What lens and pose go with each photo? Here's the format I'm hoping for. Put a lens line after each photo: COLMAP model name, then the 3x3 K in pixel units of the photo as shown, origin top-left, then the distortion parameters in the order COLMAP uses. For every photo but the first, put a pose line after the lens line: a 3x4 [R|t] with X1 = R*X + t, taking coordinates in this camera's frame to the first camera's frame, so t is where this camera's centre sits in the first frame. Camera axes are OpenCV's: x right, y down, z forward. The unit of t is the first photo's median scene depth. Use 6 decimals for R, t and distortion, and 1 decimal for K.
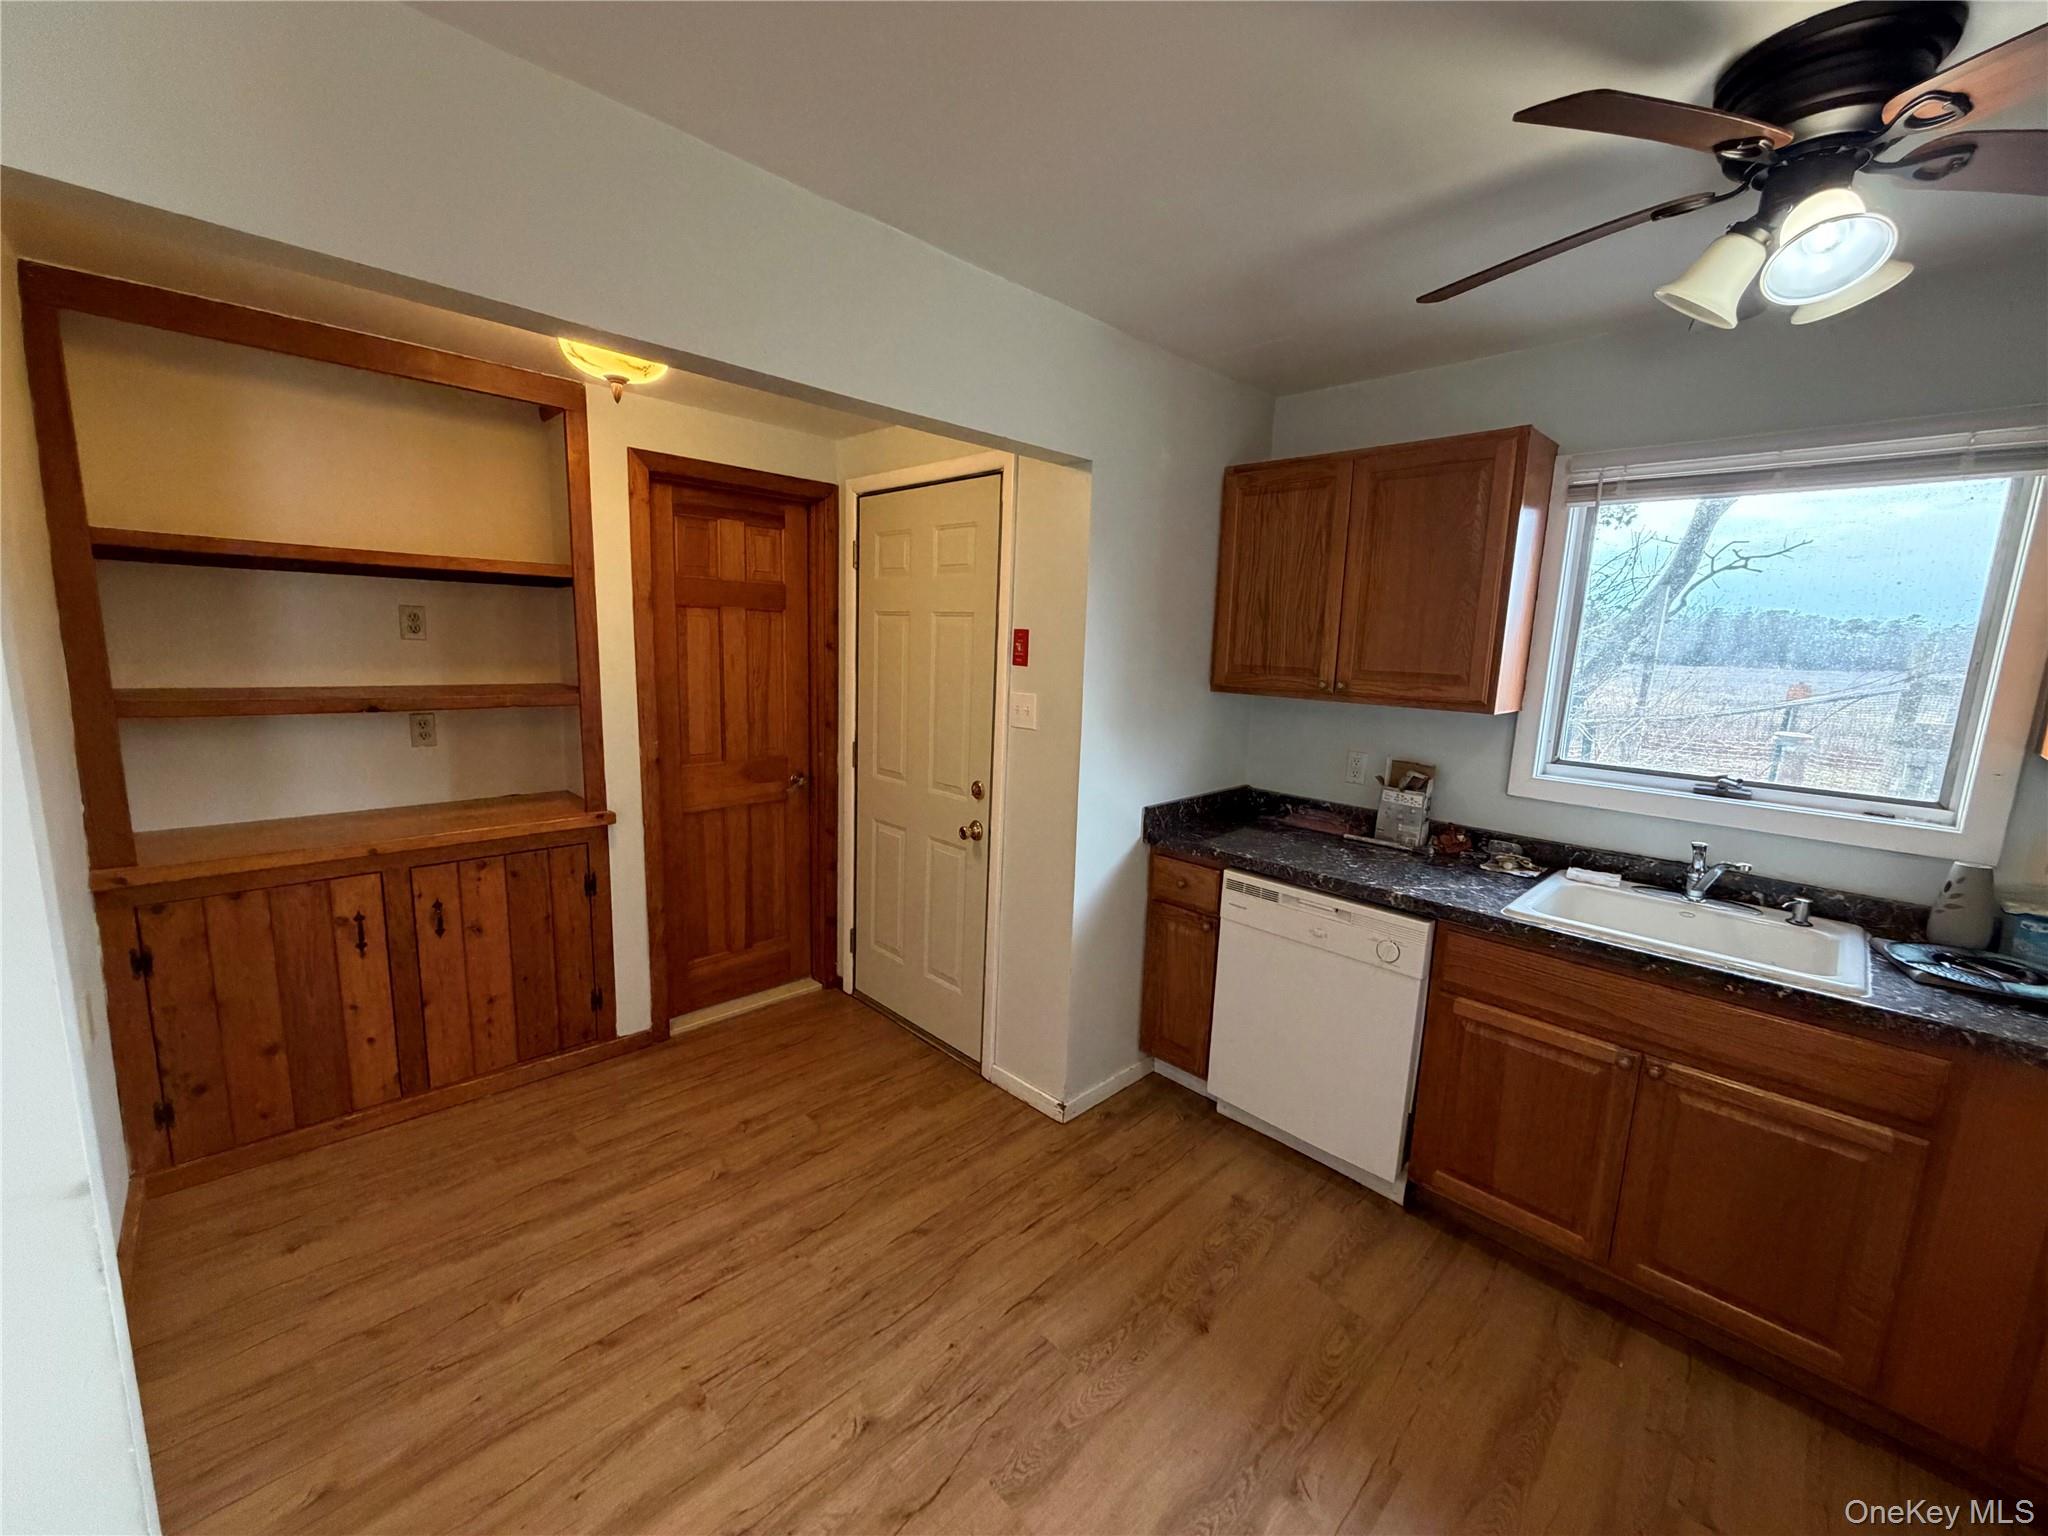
lens RADIAL K [[809.5, 0, 1019.7], [0, 809.5, 772.4], [0, 0, 1]] dist [0.000478, 0.000022]
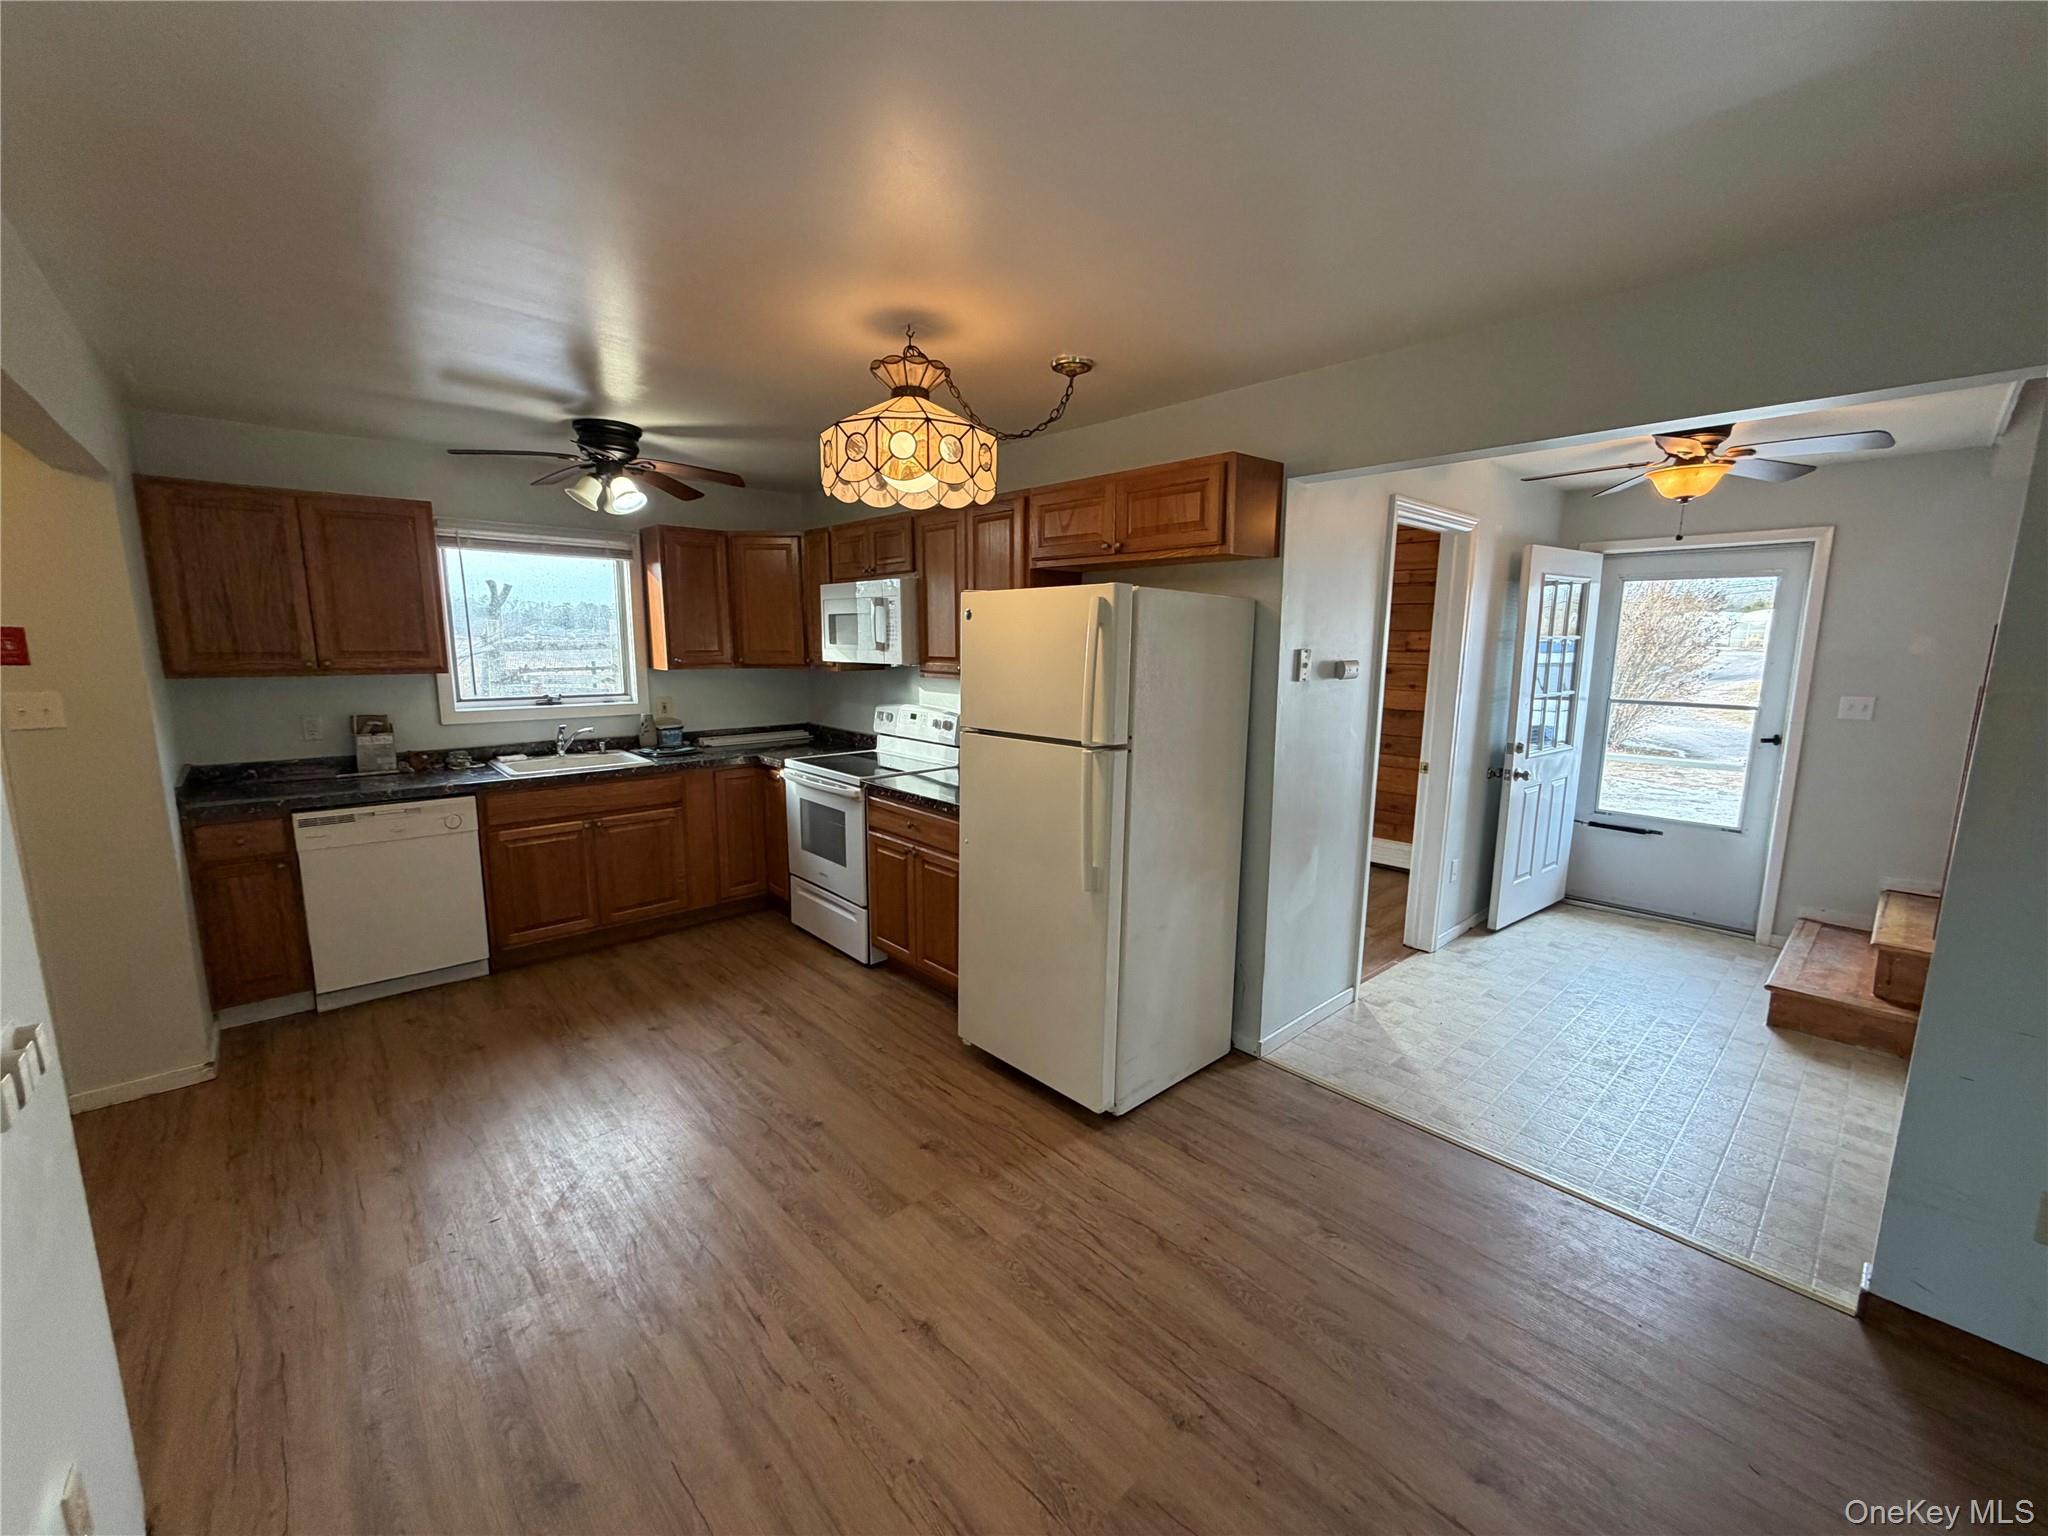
lens RADIAL K [[809.5, 0, 1024.7], [0, 809.5, 772.7], [0, 0, 1]] dist [0.000478, 0.000022]
pose [[0.038568, -0.197704, 0.979503, -0.920464], [0.161740, 0.968541, 0.189123, 0.002687], [-0.986079, 0.151131, 0.069332, -0.224136]]
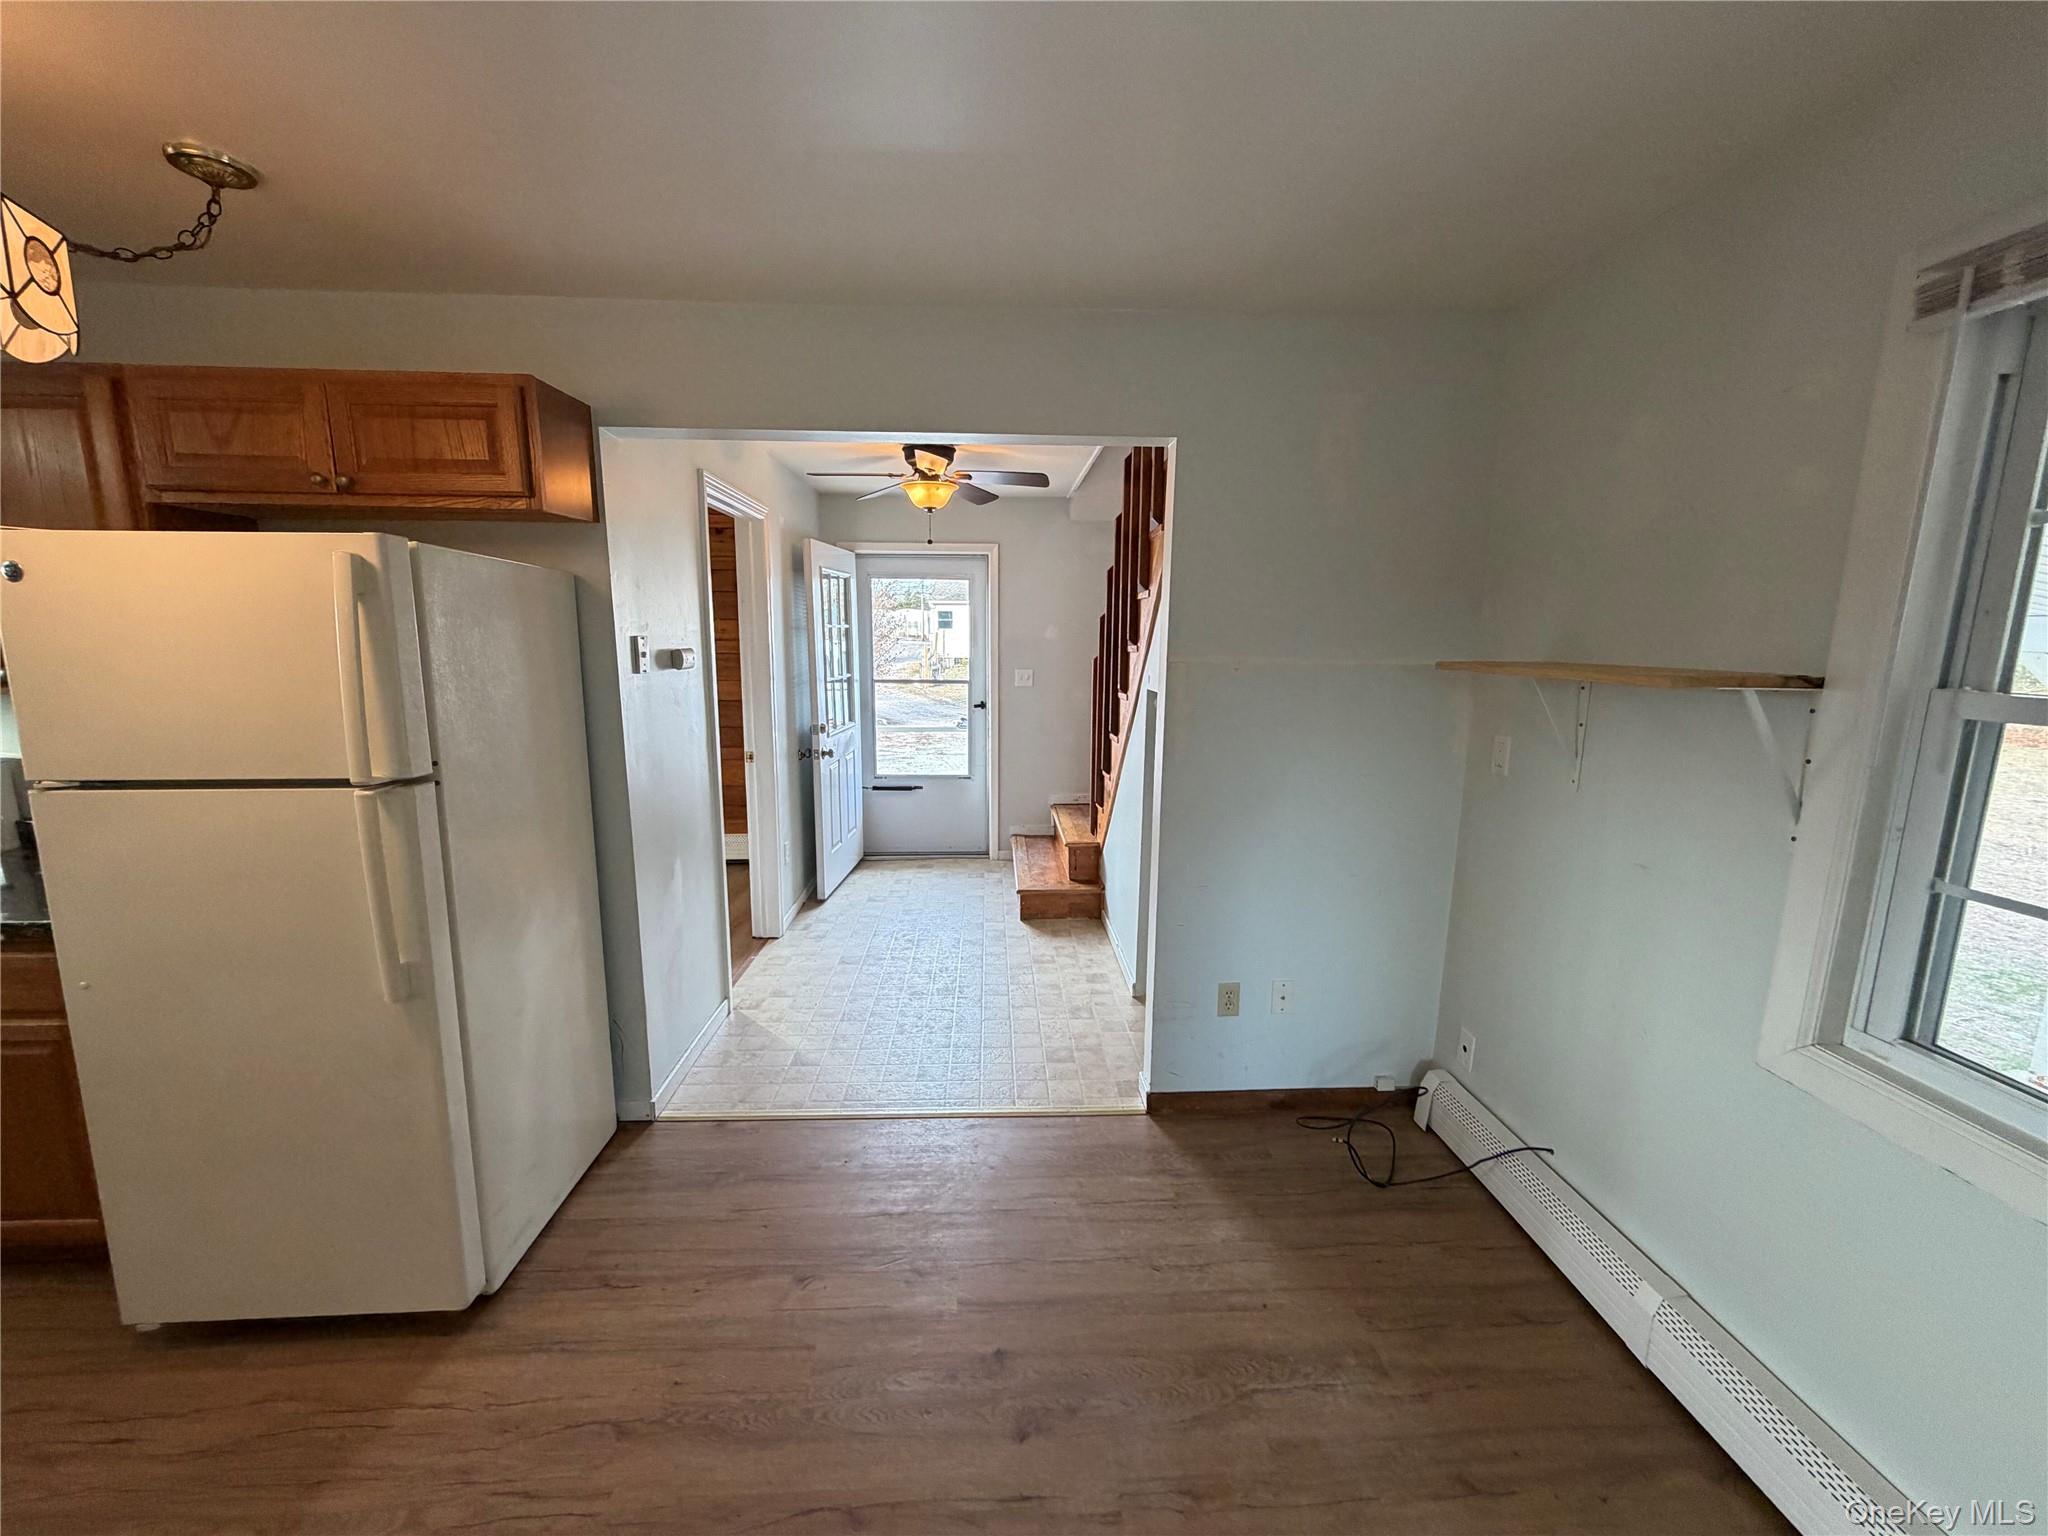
lens RADIAL K [[809.5, 0, 1016.1], [0, 809.5, 770.5], [0, 0, 1]] dist [0.000478, 0.000022]
pose [[-0.736548, -0.151066, 0.659299, -0.752866], [0.080553, 0.948212, 0.307256, 0.004929], [-0.671571, 0.279417, -0.686235, -0.151304]]
